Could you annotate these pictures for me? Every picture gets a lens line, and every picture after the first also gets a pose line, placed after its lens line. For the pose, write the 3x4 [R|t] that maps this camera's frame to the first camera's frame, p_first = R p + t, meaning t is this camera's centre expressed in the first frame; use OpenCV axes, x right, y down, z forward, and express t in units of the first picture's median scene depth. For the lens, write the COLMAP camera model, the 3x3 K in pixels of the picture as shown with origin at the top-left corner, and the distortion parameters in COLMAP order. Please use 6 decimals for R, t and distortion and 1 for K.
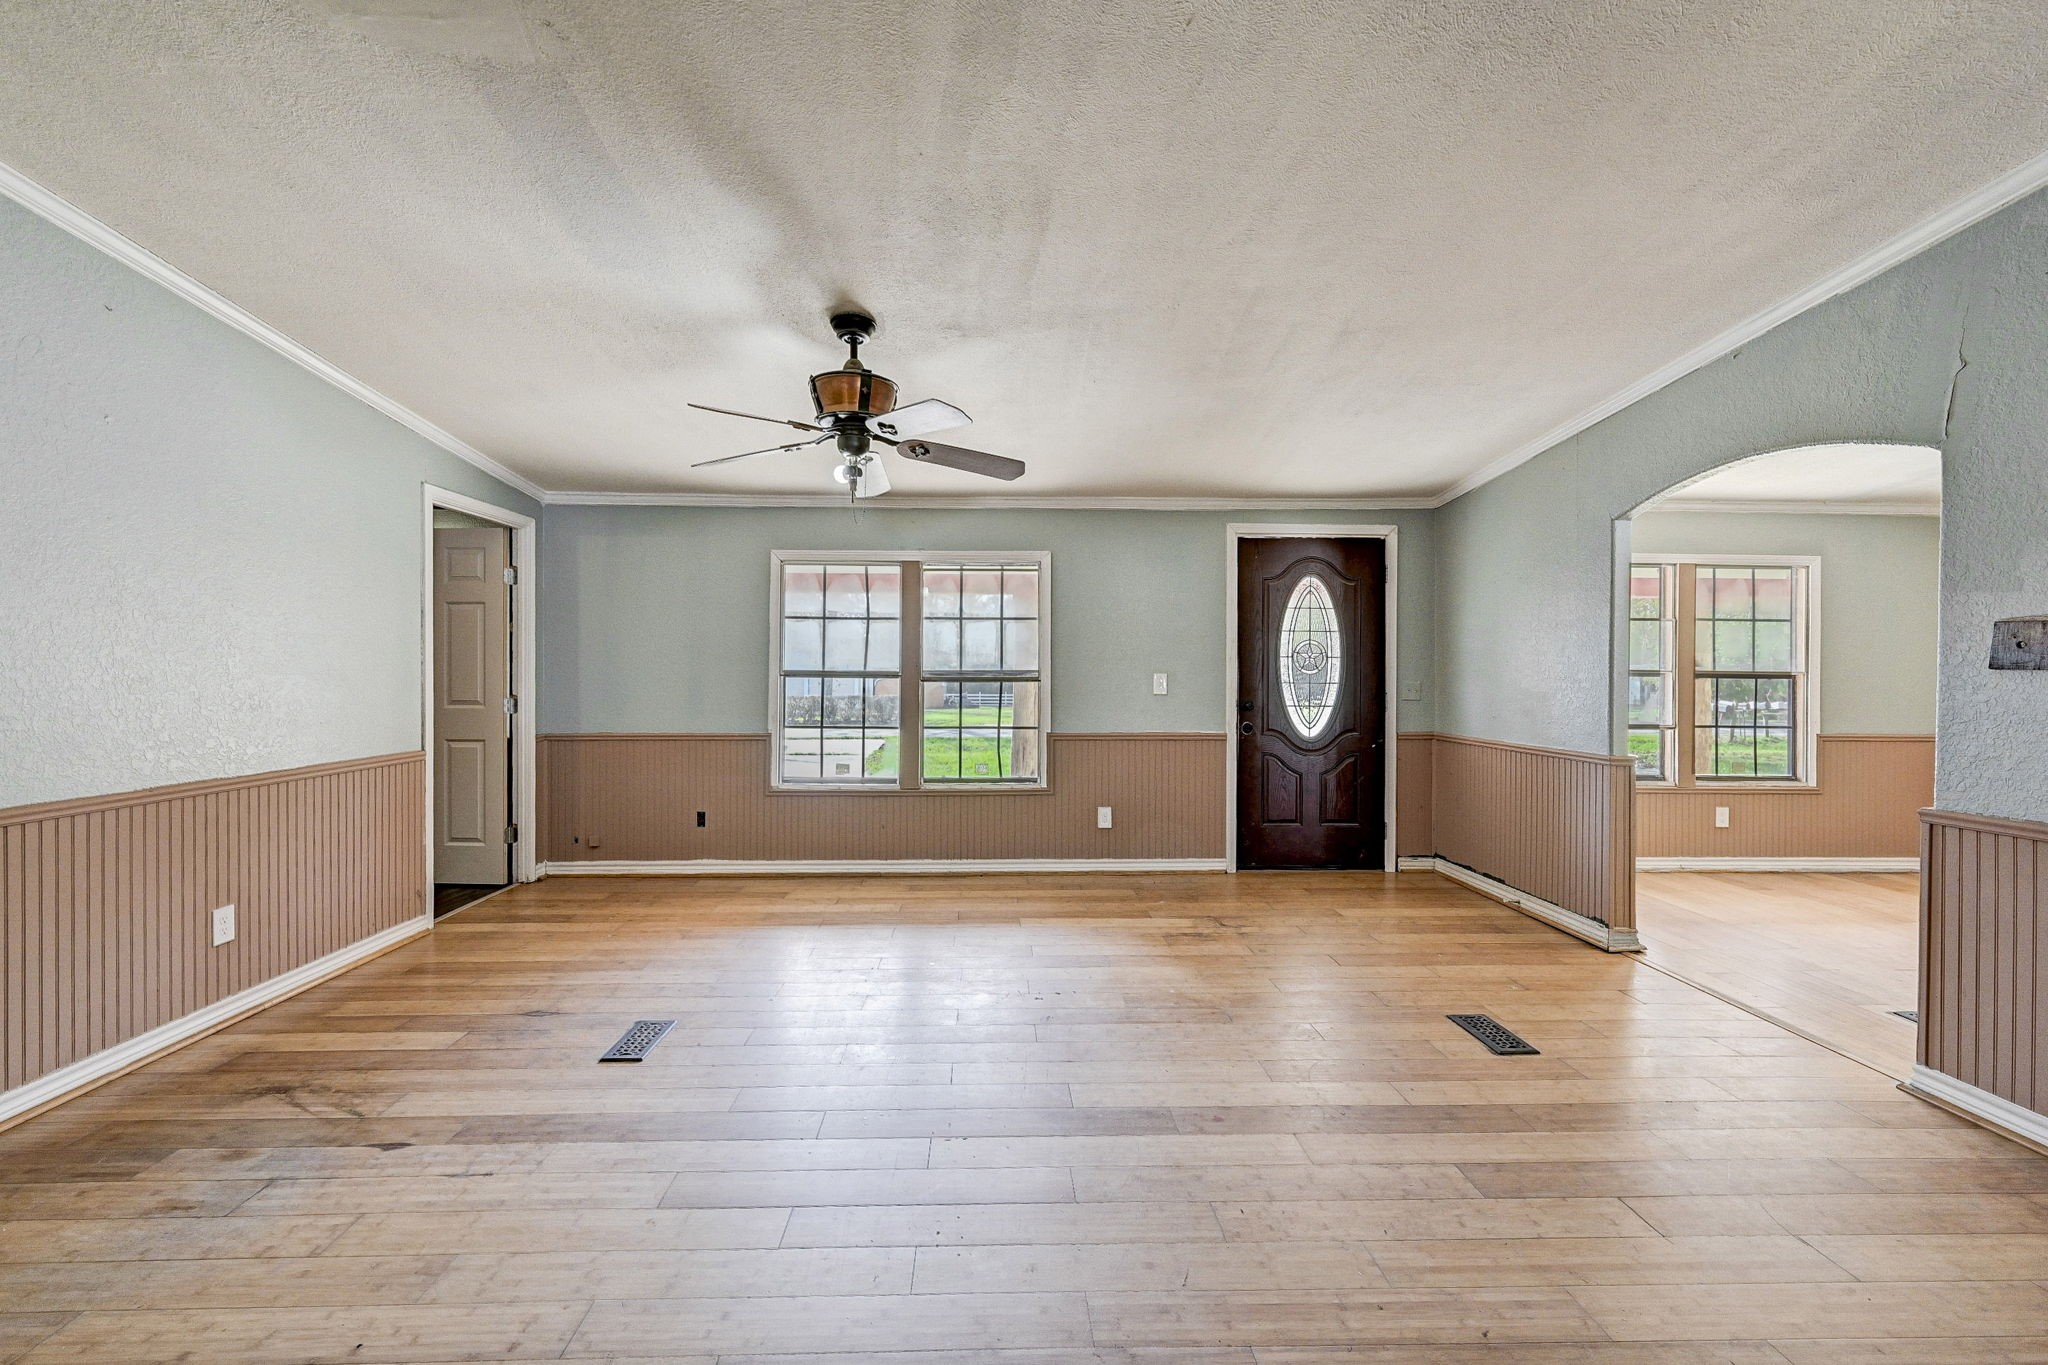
lens RADIAL K [[836.2, 0, 1008.4], [0, 836.2, 680.2], [0, 0, 1]] dist [0.007916, 0.000136]
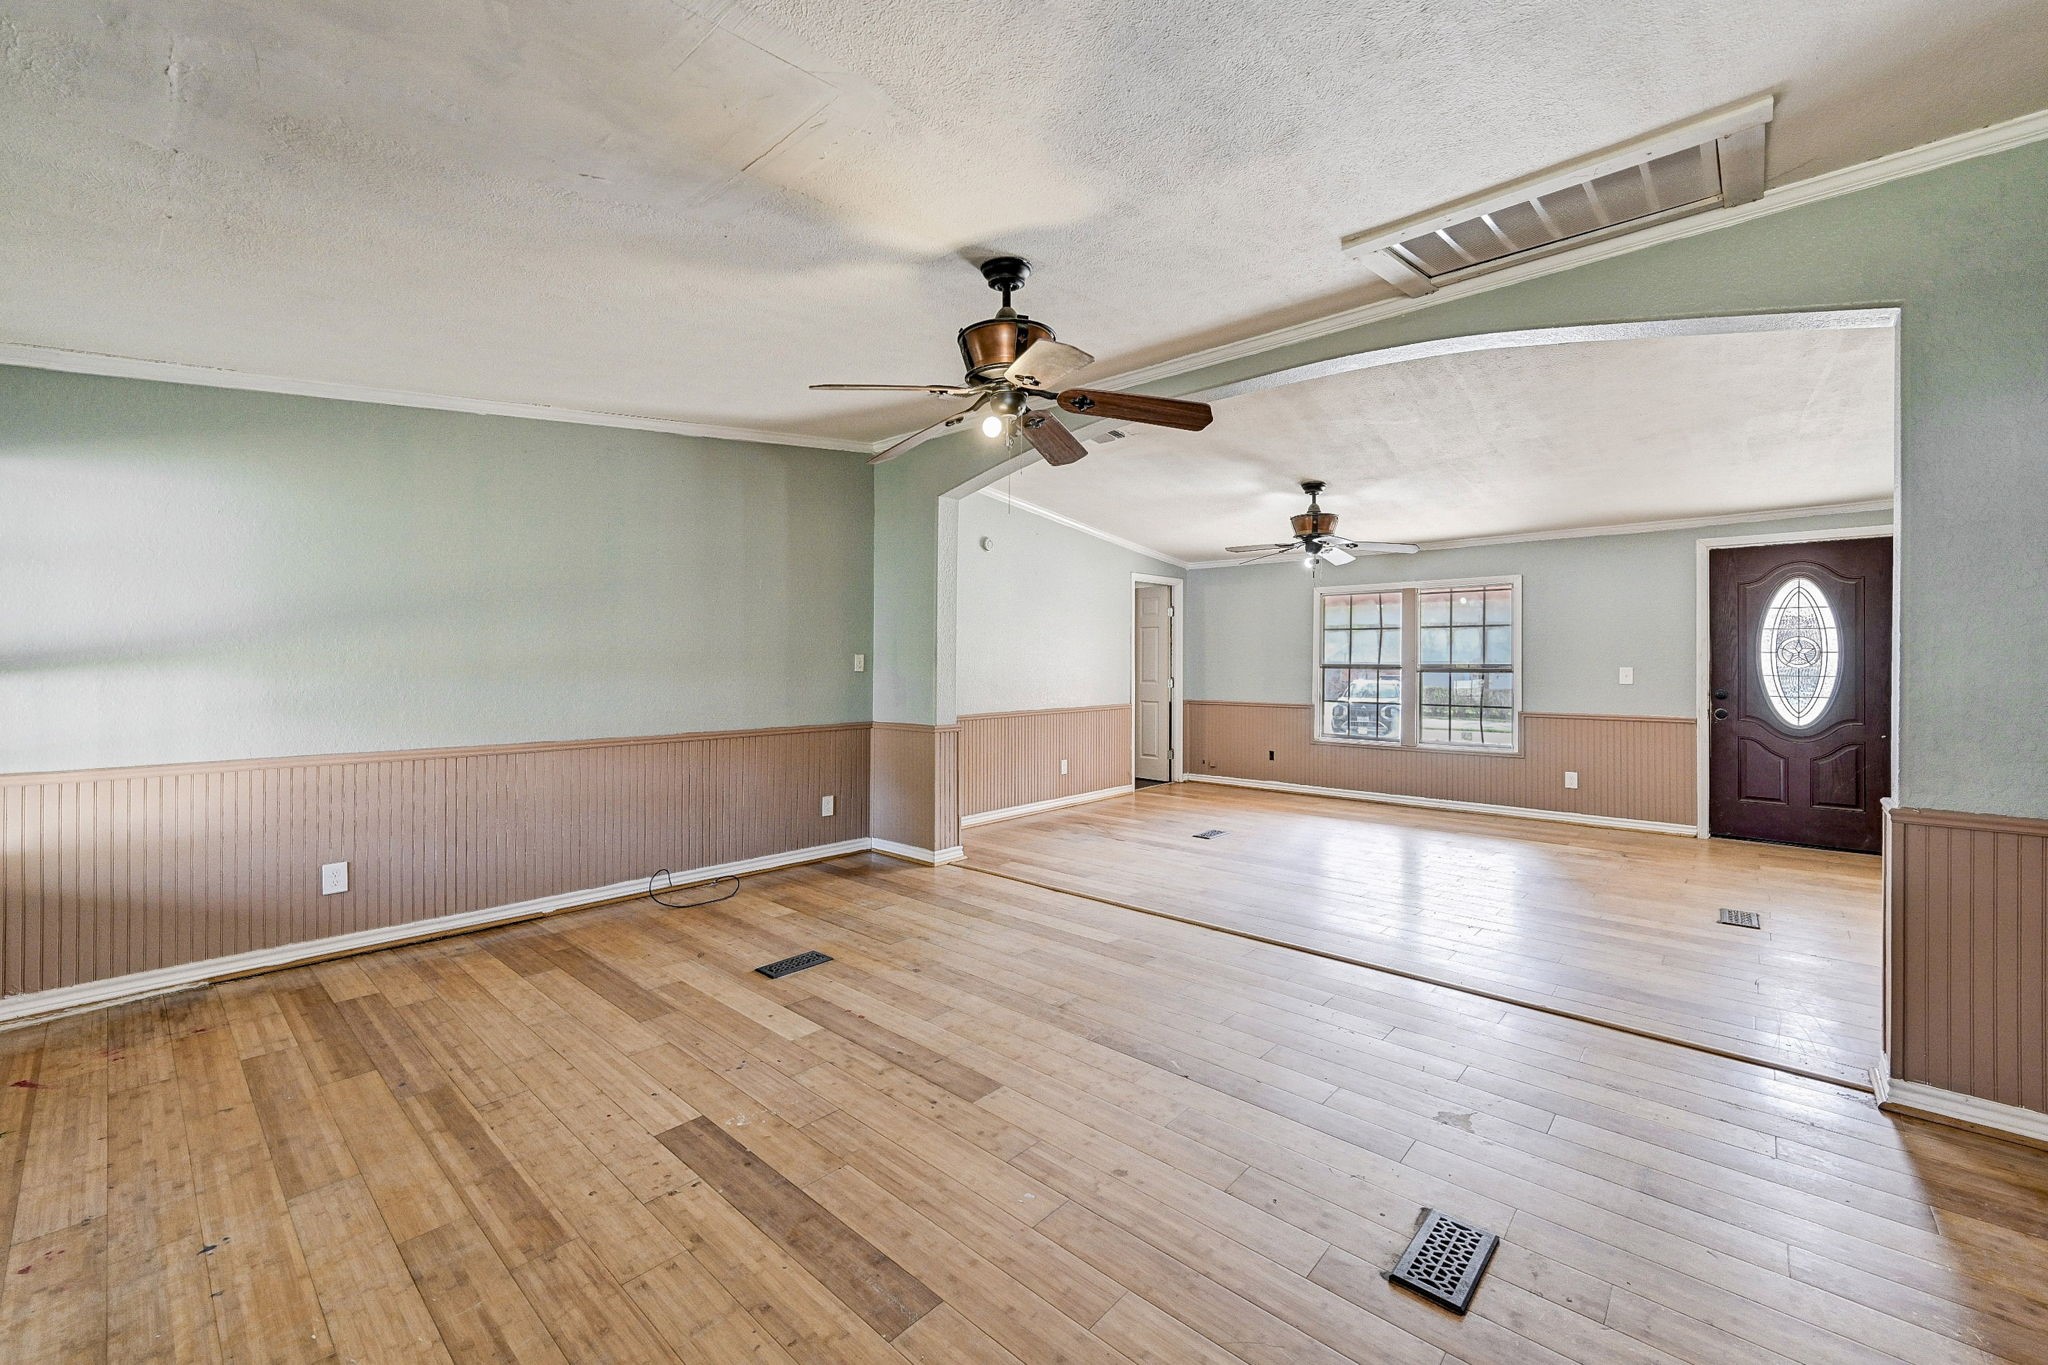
lens RADIAL K [[820.1, 0, 1016.2], [0, 820.1, 656.4], [0, 0, 1]] dist [0.008275, -0.001329]
pose [[0.729956, -0.005872, -0.683469, 0.355840], [-0.005906, 0.999872, -0.014899, 0.000153], [0.683469, 0.014913, 0.729827, -0.496714]]
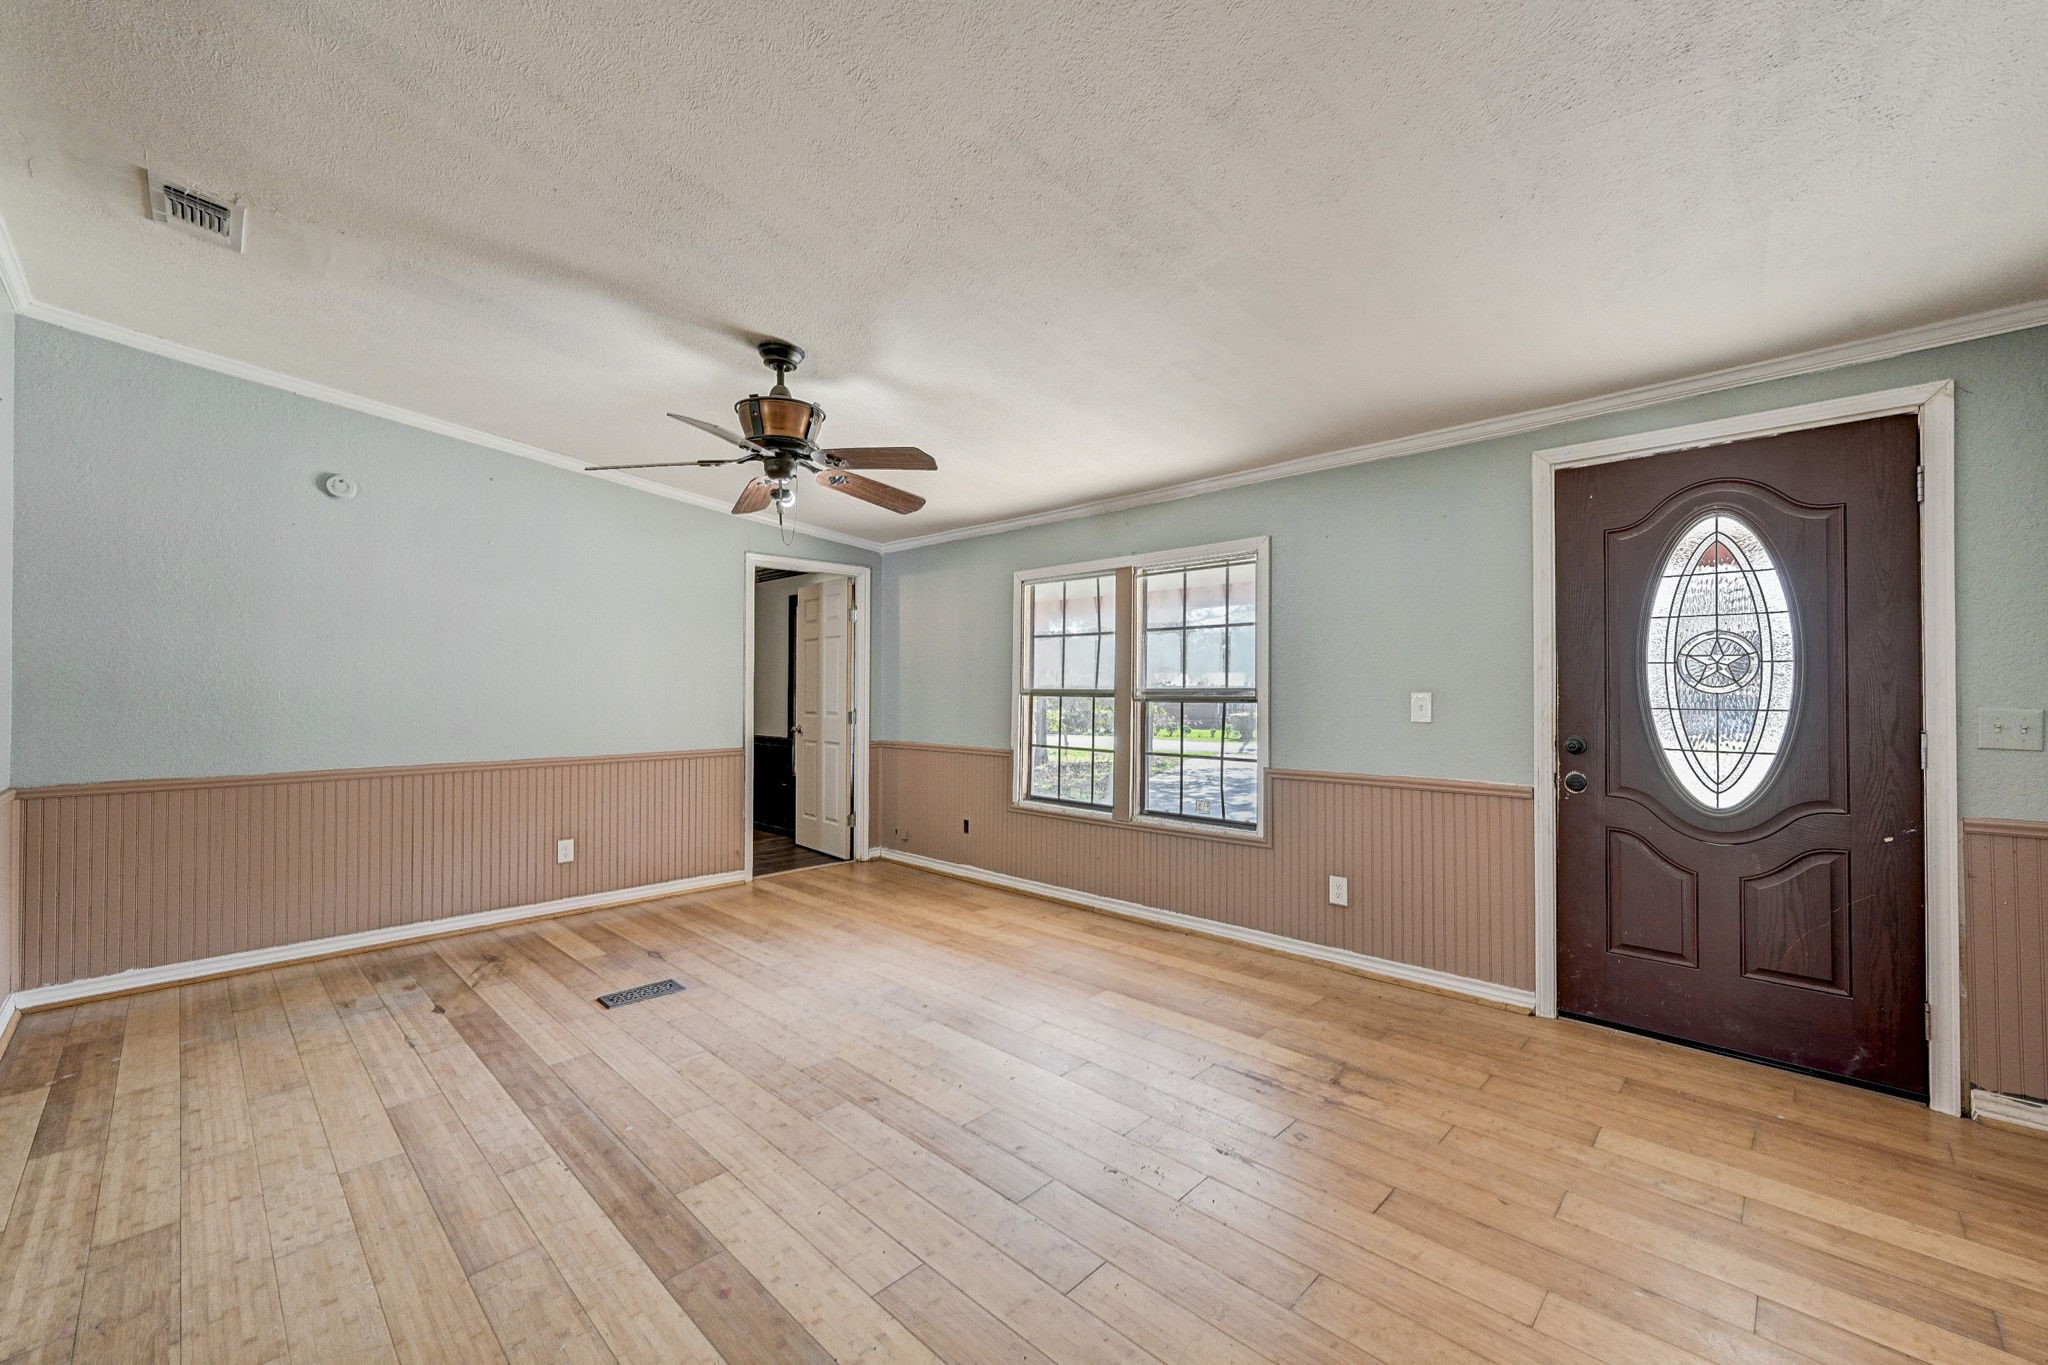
lens RADIAL K [[820.1, 0, 1017.3], [0, 820.1, 678.1], [0, 0, 1]] dist [0.008275, -0.001329]
pose [[0.695980, -0.012222, -0.717957, 0.434832], [-0.006968, 0.999693, -0.023773, -0.000872], [0.718027, 0.021548, 0.695681, 0.301665]]
